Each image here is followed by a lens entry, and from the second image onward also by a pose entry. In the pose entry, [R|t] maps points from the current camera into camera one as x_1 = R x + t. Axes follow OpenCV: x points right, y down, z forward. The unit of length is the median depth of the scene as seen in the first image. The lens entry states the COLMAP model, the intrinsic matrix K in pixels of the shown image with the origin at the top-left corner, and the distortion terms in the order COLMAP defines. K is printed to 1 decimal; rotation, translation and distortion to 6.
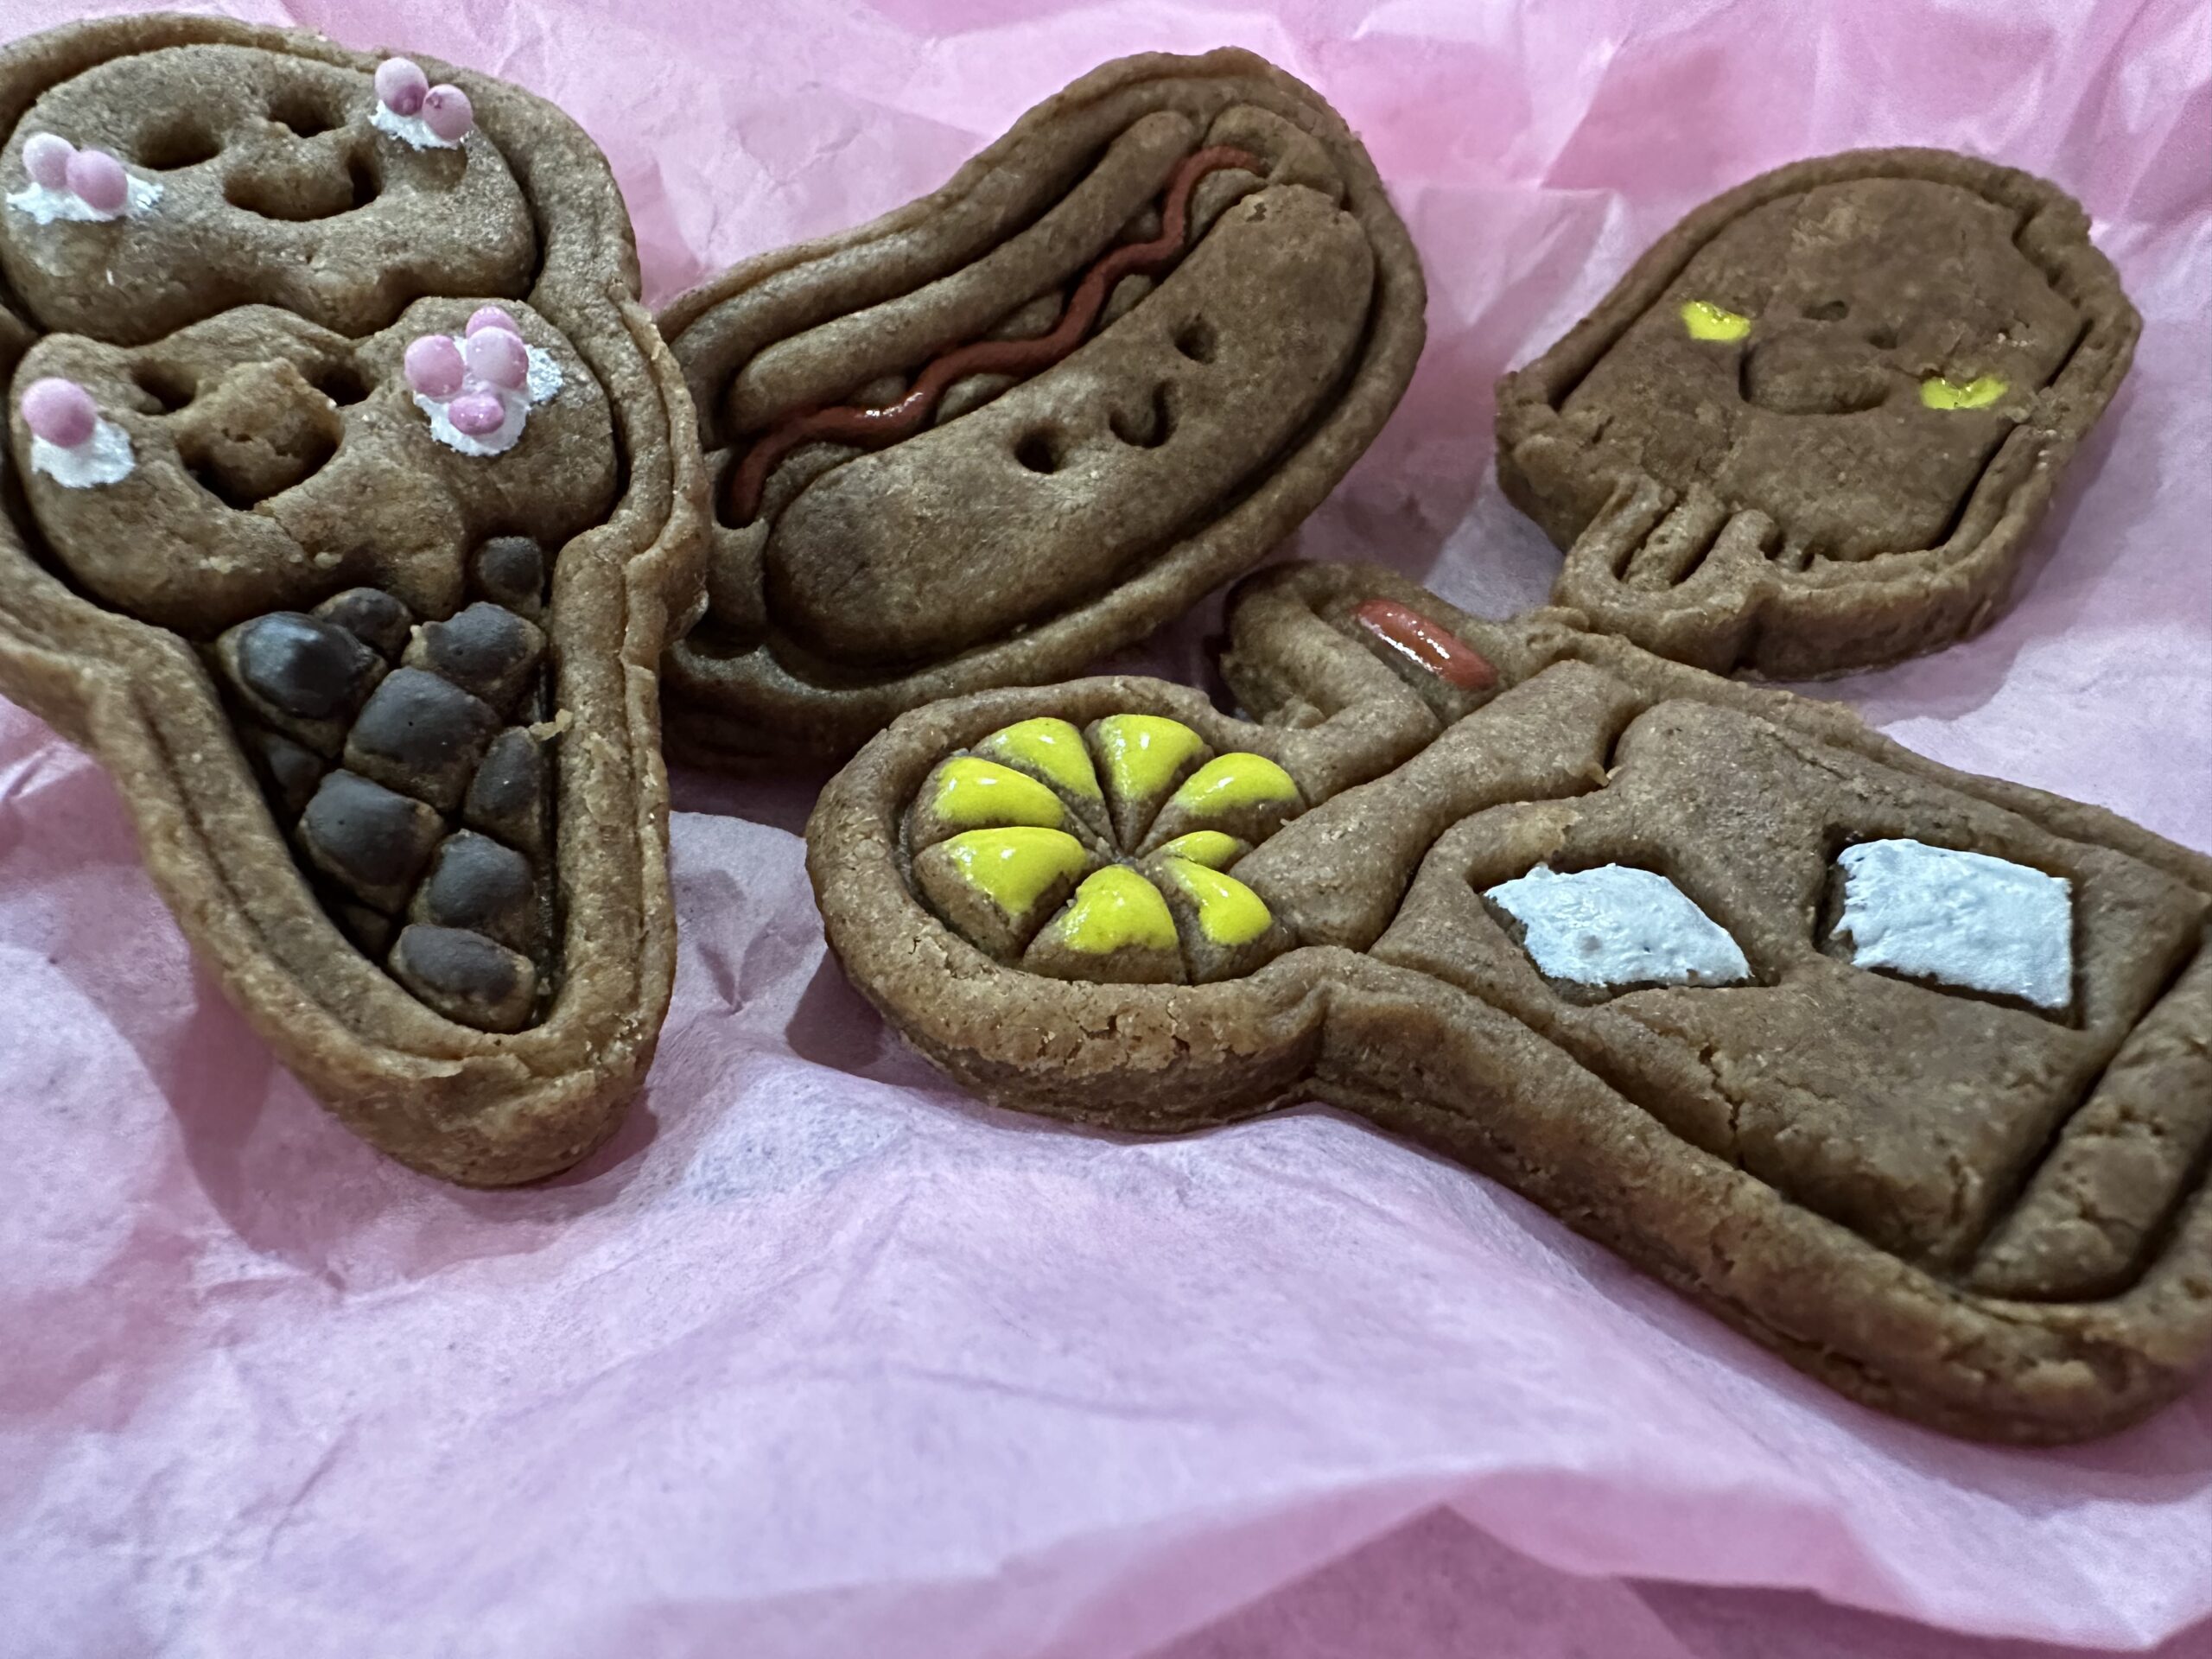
lens RADIAL K [[1503.2, 0, 1106.0], [0, 1503.2, 829.5], [0, 0, 1]] dist [-0.008827, -0.000382]
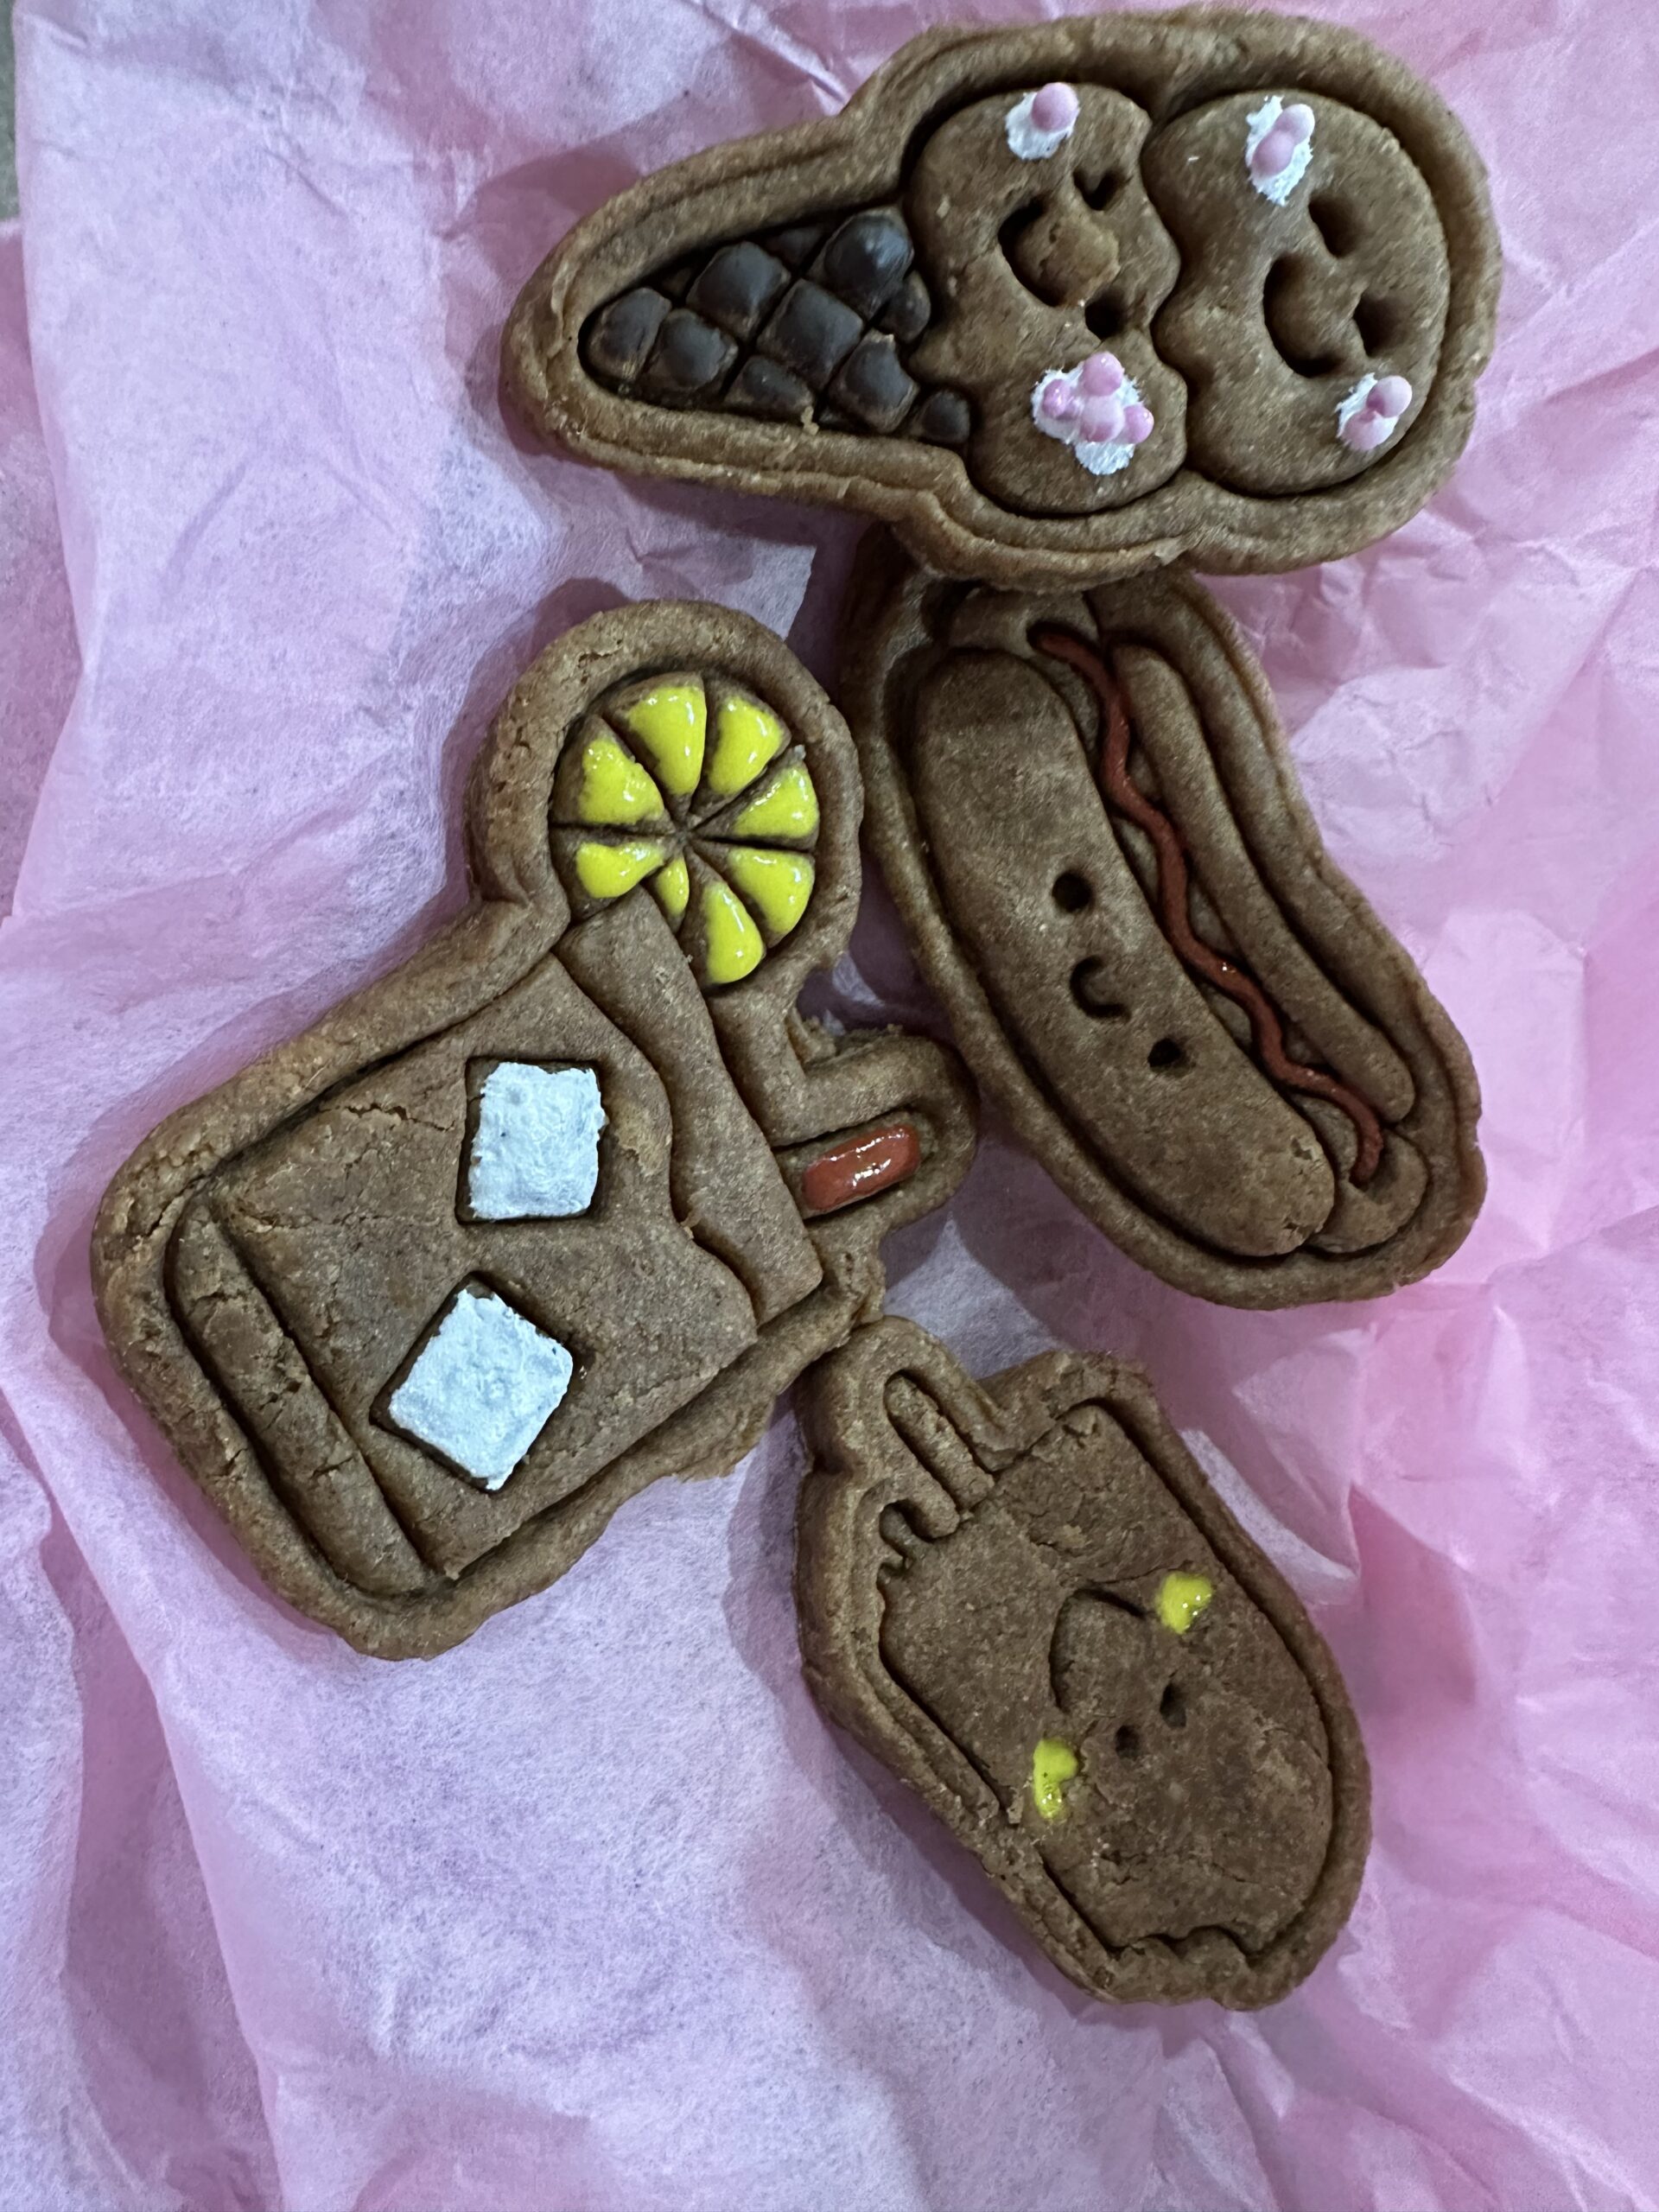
lens RADIAL K [[1520.1, 0, 829.5], [0, 1520.1, 1106.0], [0, 0, 1]] dist [-0.001632, -0.003618]
pose [[-0.199847, 0.971680, -0.126091, 0.397581], [-0.955462, -0.164737, 0.244856, -0.484512], [0.217150, 0.169408, 0.961325, -0.259351]]
